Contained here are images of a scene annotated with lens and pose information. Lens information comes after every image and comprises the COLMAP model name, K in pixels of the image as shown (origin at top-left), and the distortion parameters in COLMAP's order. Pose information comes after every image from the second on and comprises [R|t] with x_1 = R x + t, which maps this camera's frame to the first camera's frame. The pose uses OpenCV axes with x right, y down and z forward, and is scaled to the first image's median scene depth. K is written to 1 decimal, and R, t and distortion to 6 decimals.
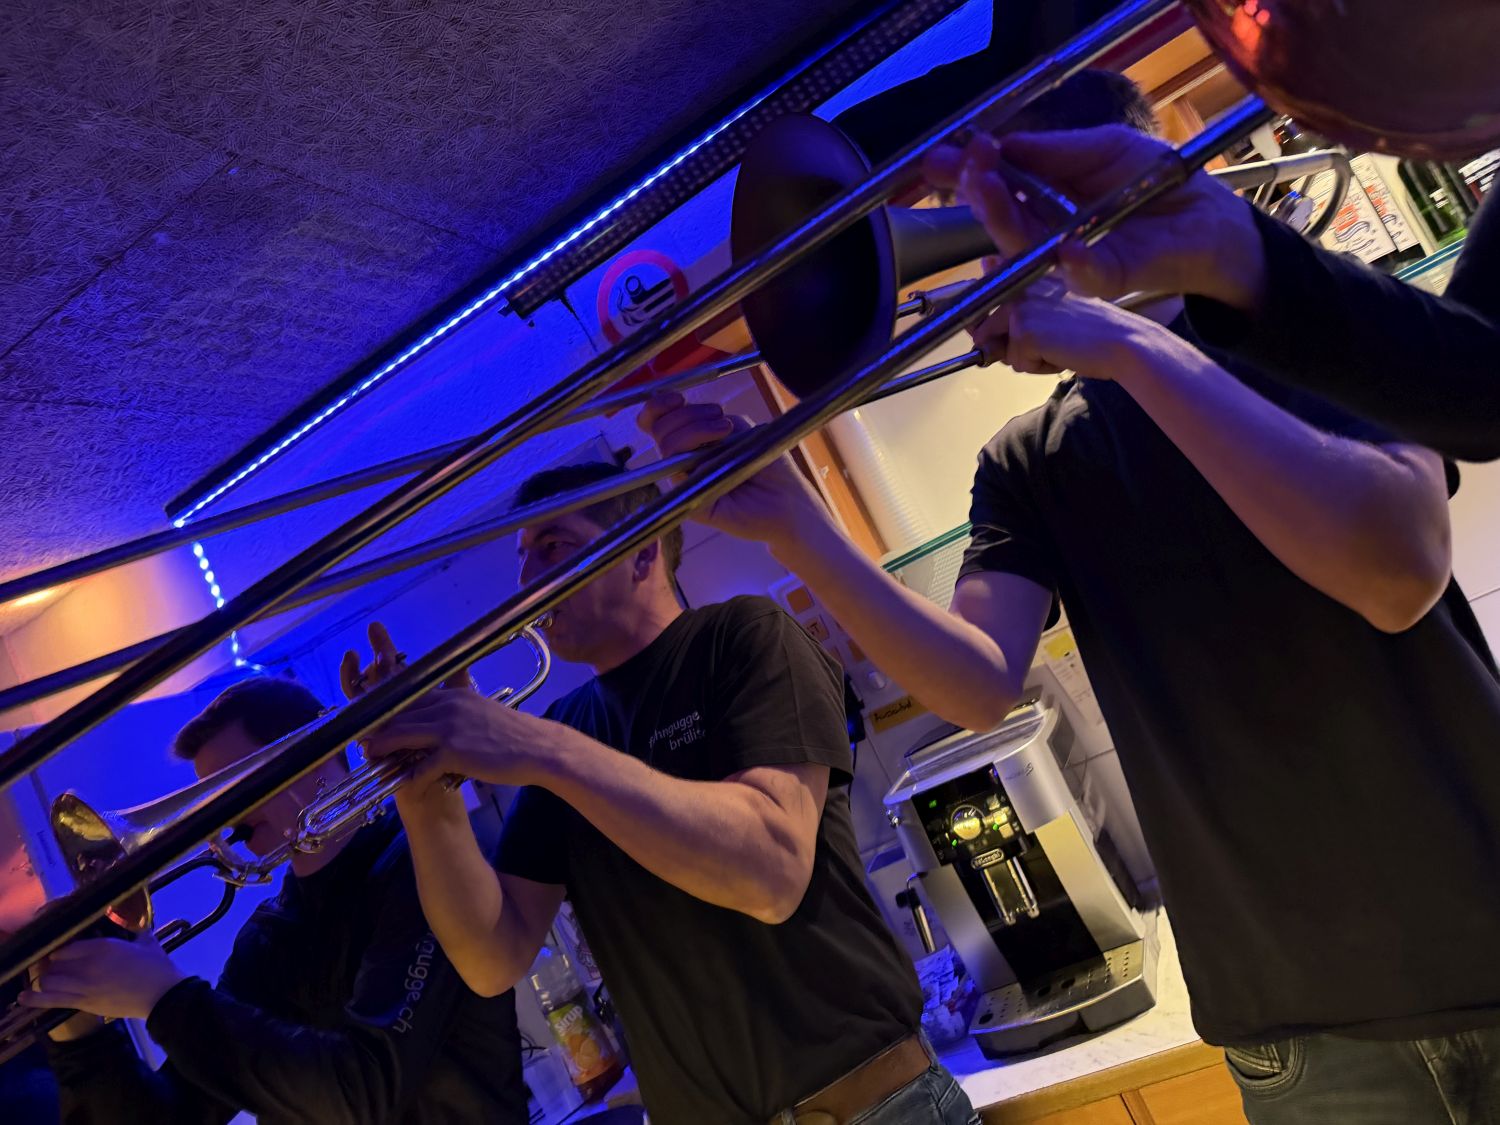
lens RADIAL K [[1069.5, 0, 754.6], [0, 1069.5, 558.7], [0, 0, 1]] dist [0.001971, -0.016796]
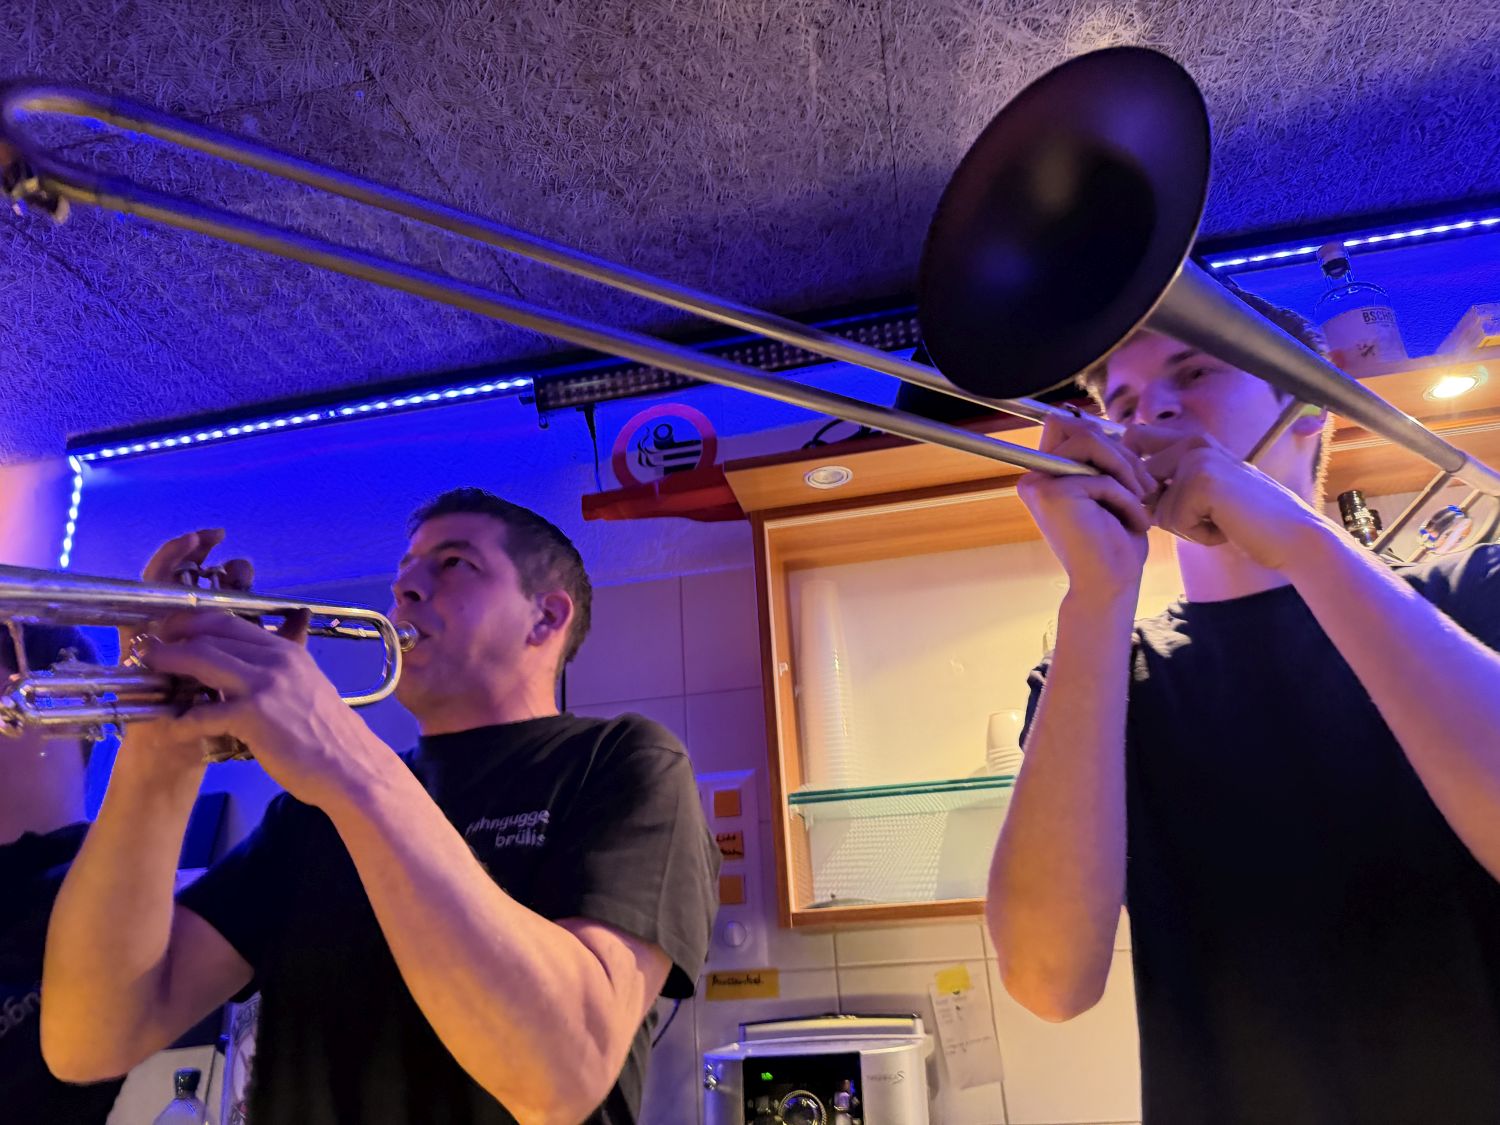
lens RADIAL K [[1069.5, 0, 748.7], [0, 1069.5, 567.5], [0, 0, 1]] dist [0.001971, -0.016796]
pose [[0.907620, 0.419427, 0.017518, -0.011392], [-0.393597, 0.864753, -0.311904, 0.124453], [-0.145969, 0.276195, 0.949952, 0.126385]]
